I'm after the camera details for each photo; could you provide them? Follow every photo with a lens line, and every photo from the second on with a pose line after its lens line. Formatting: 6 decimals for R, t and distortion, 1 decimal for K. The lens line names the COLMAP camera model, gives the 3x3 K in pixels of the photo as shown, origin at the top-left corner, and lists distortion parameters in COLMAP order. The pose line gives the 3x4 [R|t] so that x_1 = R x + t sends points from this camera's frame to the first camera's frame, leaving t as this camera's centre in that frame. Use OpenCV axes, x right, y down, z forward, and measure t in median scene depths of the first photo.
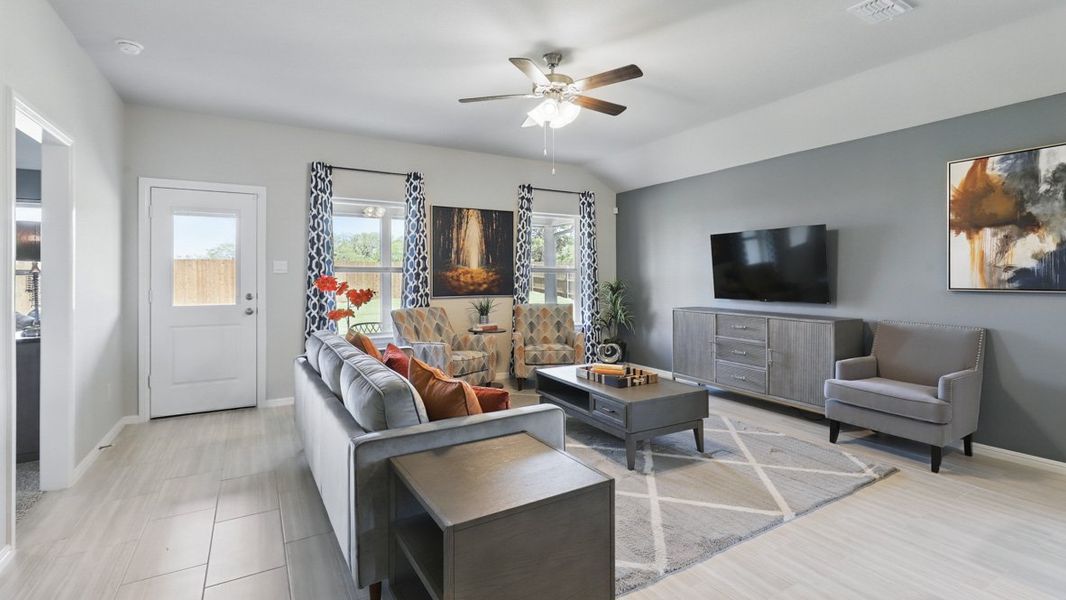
lens RADIAL K [[485.5, 0, 535.0], [0, 485.5, 273.2], [0, 0, 1]] dist [0.001068, -0.000165]
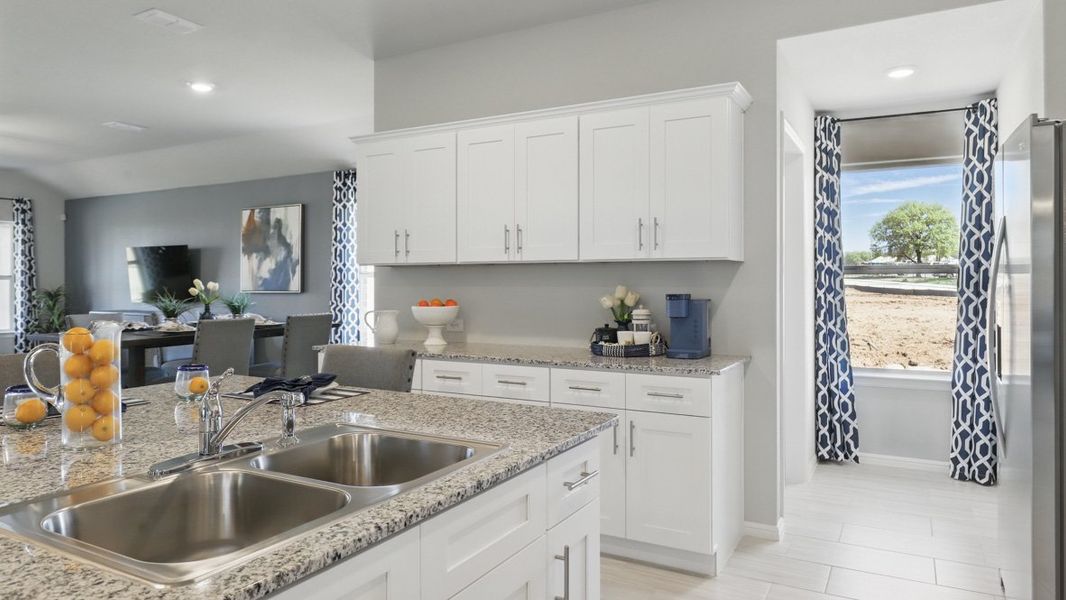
lens RADIAL K [[681.7, 0, 532.9], [0, 681.7, 279.3], [0, 0, 1]] dist [0.000056, 0.000142]
pose [[0.860657, 0.000117, 0.509185, 0.361273], [-0.001189, 0.999998, 0.001780, -0.006909], [-0.509184, -0.002137, 0.860655, -0.891380]]
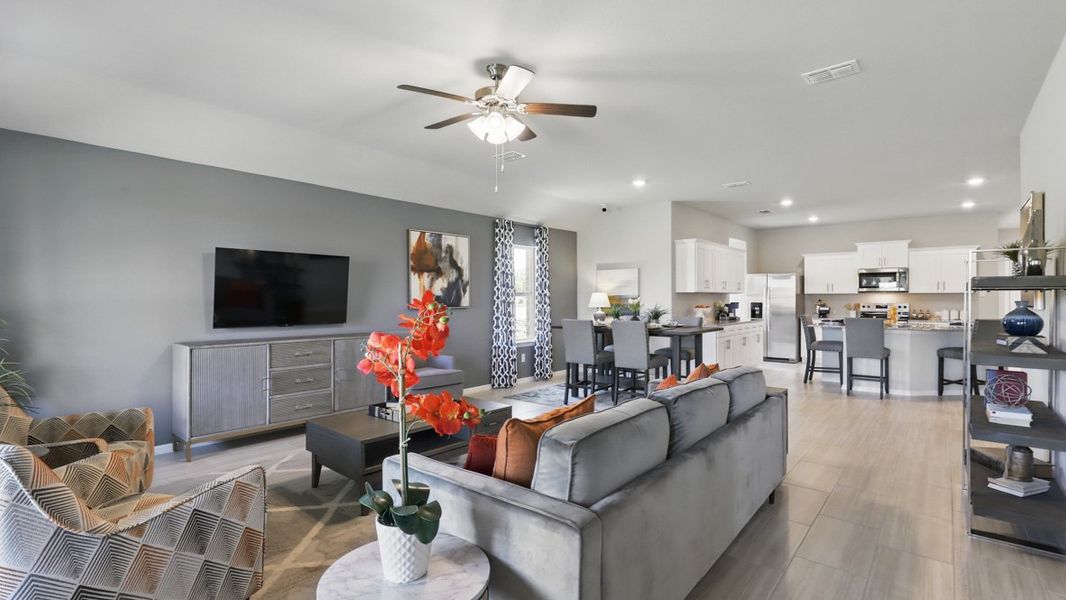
lens RADIAL K [[488.5, 0, 534.6], [0, 488.5, 294.0], [0, 0, 1]] dist [-0.000086, -0.000280]
pose [[-0.333223, 0.010466, 0.942790, -0.544821], [-0.004137, 0.999913, -0.012562, 0.003471], [-0.942839, -0.008086, -0.333150, 0.764712]]
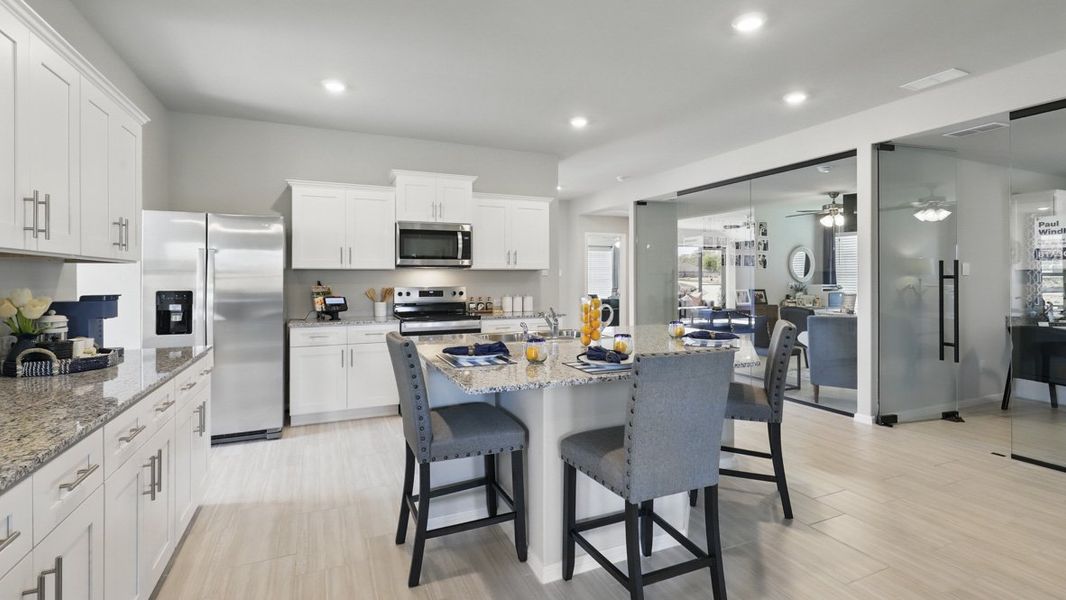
lens RADIAL K [[489.9, 0, 534.0], [0, 489.9, 278.3], [0, 0, 1]] dist [0.000361, -0.000087]
pose [[-0.993410, 0.003655, 0.114561, 0.347981], [0.003401, 0.999991, -0.002405, -0.004796], [-0.114568, -0.001999, -0.993413, -0.029788]]
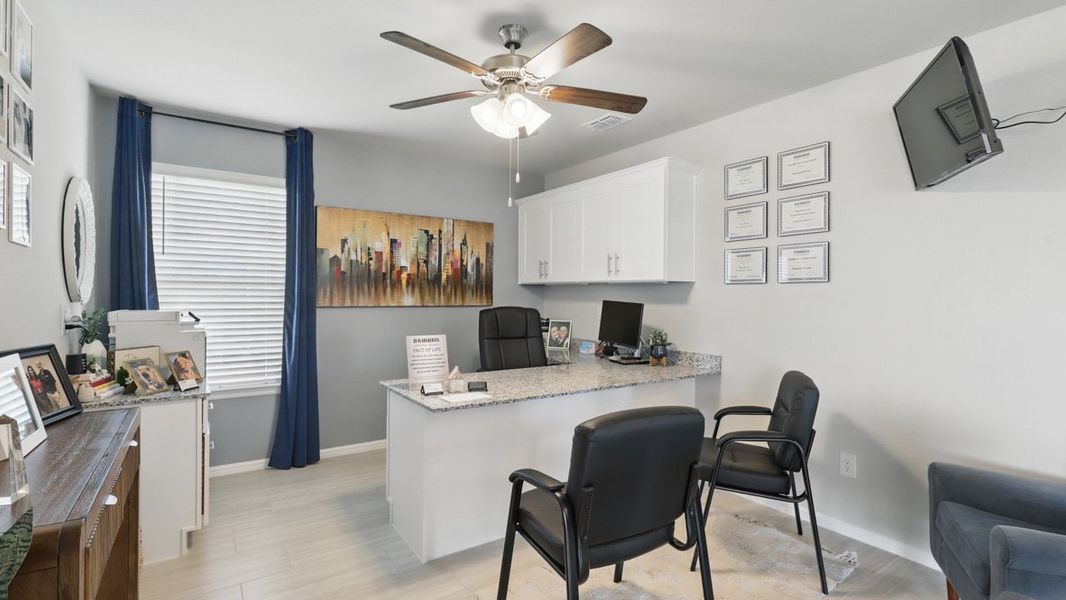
lens RADIAL K [[488.5, 0, 534.6], [0, 488.5, 294.0], [0, 0, 1]] dist [-0.000086, -0.000280]
pose [[0.074404, 0.002221, -0.997226, 0.135124], [-0.003238, 0.999993, 0.001985, -0.005042], [0.997223, 0.003081, 0.074411, -1.384204]]
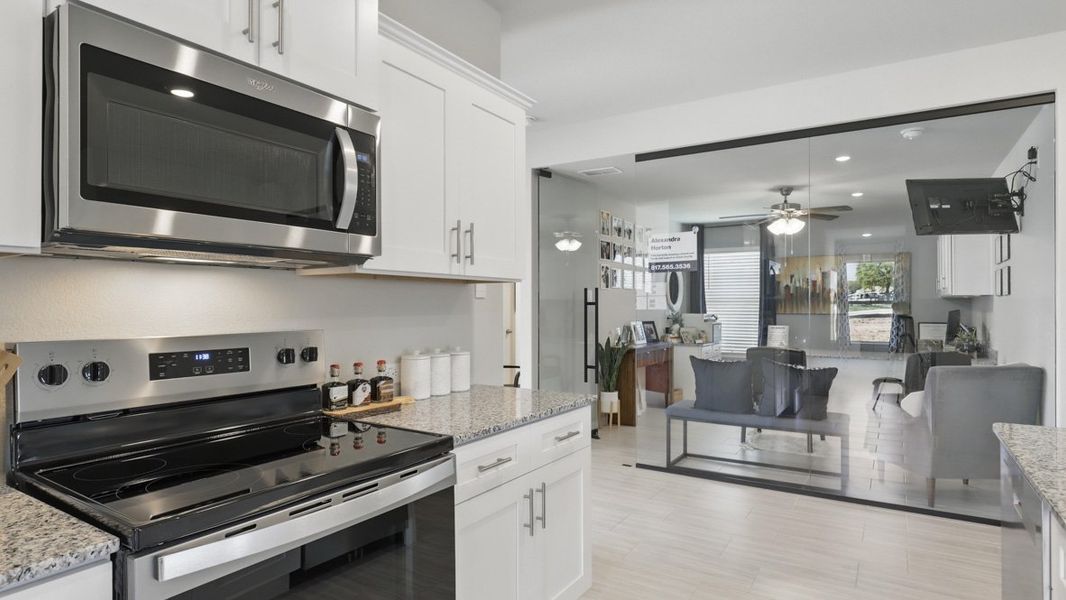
lens RADIAL K [[572.4, 0, 533.0], [0, 572.4, 300.0], [0, 0, 1]] dist [0.000828, 0.000089]
pose [[-0.890767, -0.002127, -0.454454, 0.638380], [0.003344, 0.999931, -0.011233, -0.005131], [0.454447, -0.011525, -0.890699, -0.626924]]
